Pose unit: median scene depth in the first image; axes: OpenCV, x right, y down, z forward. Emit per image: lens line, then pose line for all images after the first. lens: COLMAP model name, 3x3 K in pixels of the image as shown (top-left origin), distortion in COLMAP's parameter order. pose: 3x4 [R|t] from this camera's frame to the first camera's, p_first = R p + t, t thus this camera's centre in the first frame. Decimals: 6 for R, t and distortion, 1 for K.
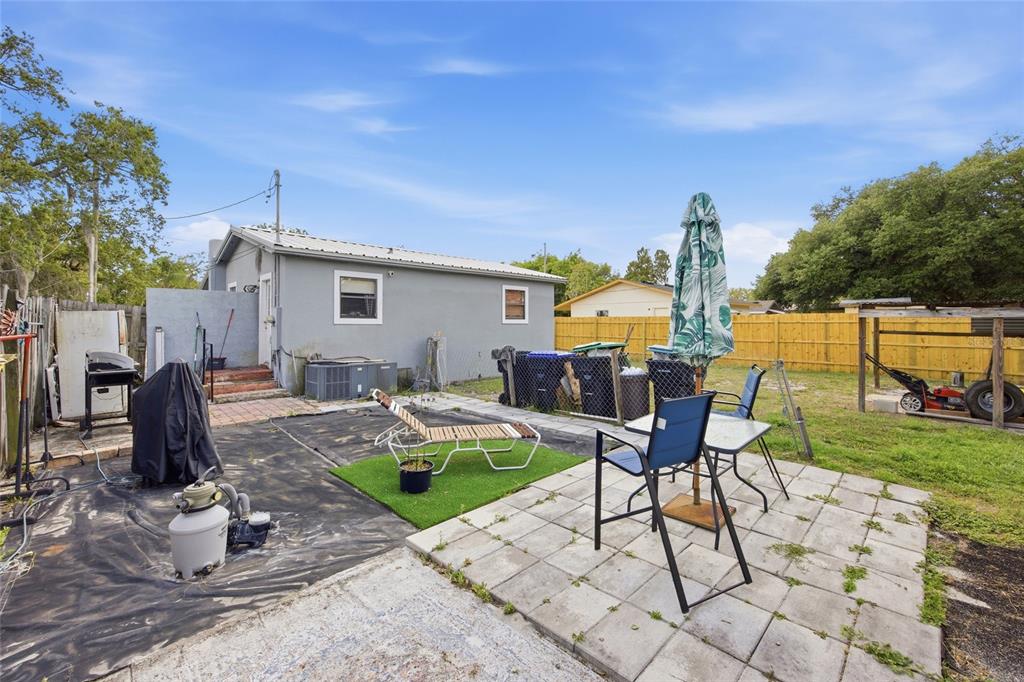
lens RADIAL K [[441.9, 0, 514.3], [0, 441.9, 326.2], [0, 0, 1]] dist [-0.002357, -0.000245]
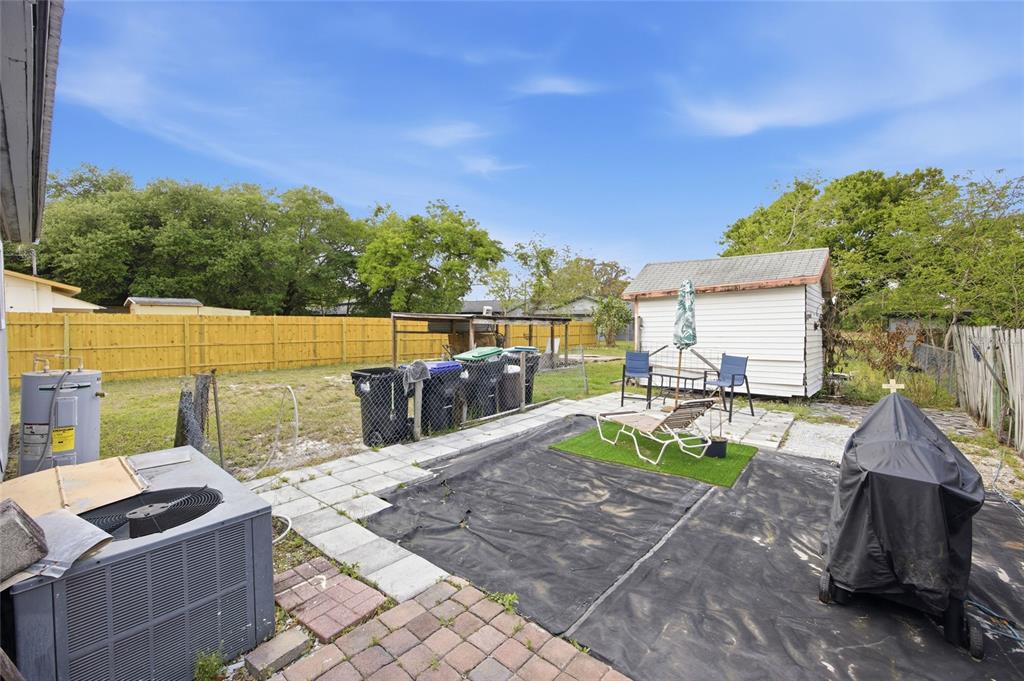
lens RADIAL K [[441.9, 0, 514.3], [0, 441.9, 325.7], [0, 0, 1]] dist [-0.002357, -0.000245]
pose [[-0.161165, -0.003677, 0.986921, -0.530368], [-0.005133, 0.999983, 0.002887, -0.010271], [-0.986914, -0.004601, -0.161181, 0.664806]]
